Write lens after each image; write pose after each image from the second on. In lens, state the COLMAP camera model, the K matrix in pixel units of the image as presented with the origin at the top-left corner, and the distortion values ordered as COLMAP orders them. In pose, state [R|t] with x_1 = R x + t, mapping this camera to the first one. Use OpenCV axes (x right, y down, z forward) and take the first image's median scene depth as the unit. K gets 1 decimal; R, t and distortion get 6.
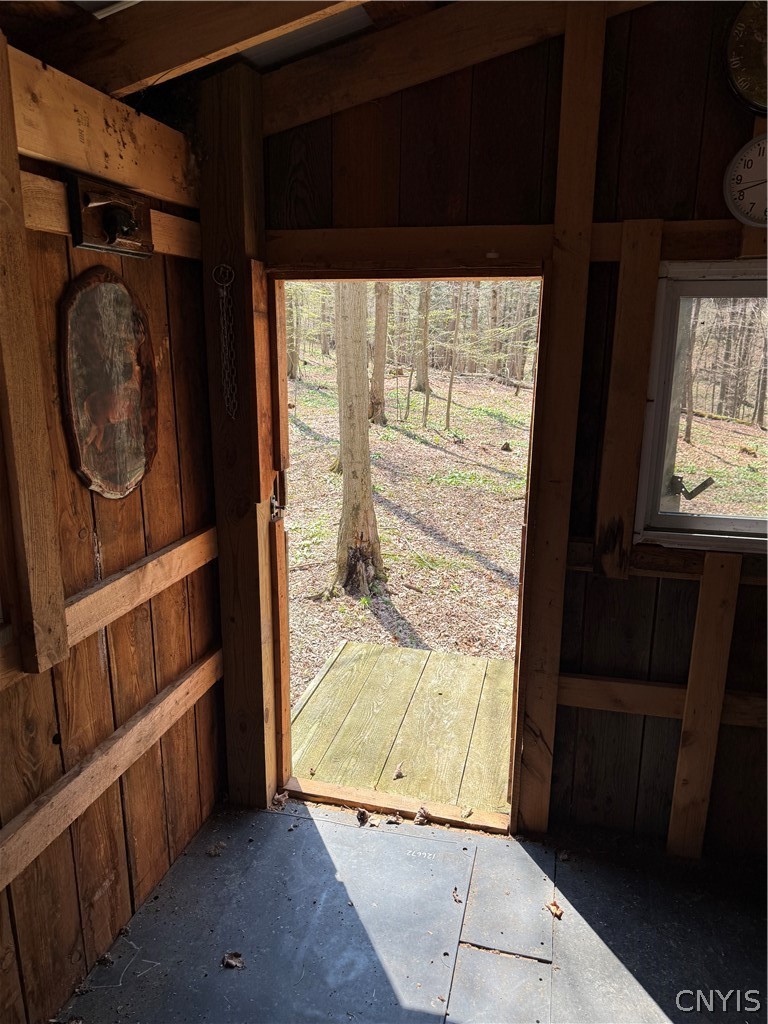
lens RADIAL K [[727.6, 0, 384.0], [0, 727.6, 512.0], [0, 0, 1]] dist [0.084139, -0.095830]
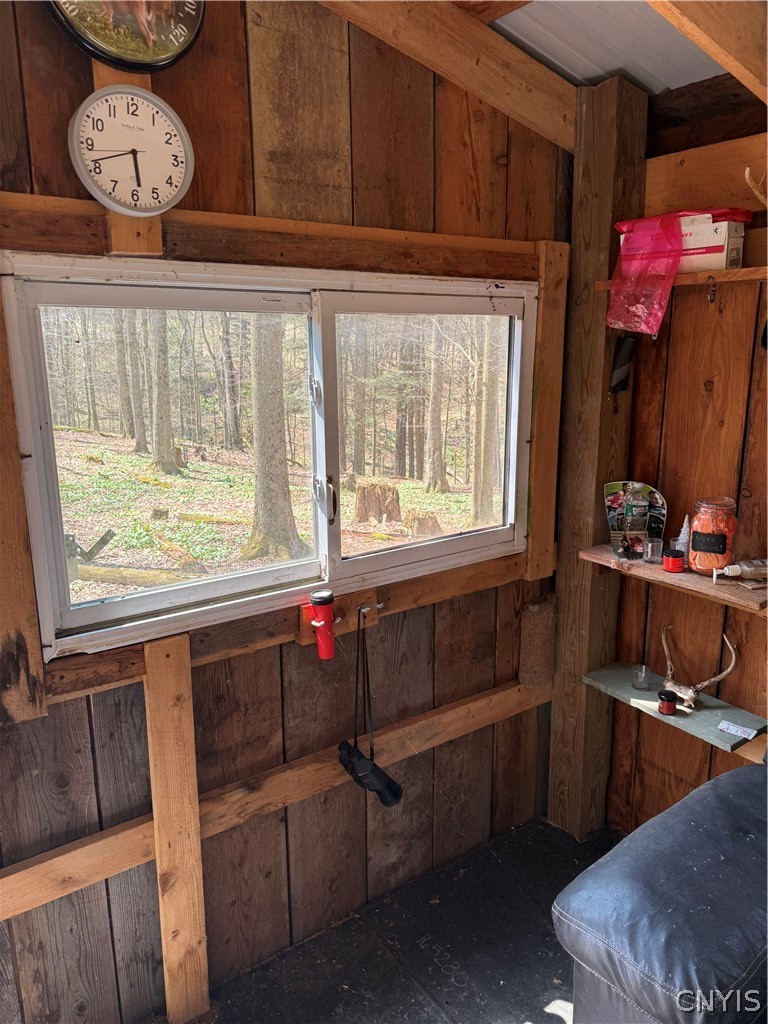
lens RADIAL K [[735.1, 0, 384.6], [0, 735.1, 496.7], [0, 0, 1]] dist [-0.000185, 0.000386]
pose [[0.656730, -0.173895, 0.733802, 0.072756], [0.195217, 0.979084, 0.057308, -0.084717], [-0.728420, 0.105615, 0.676941, 0.291801]]
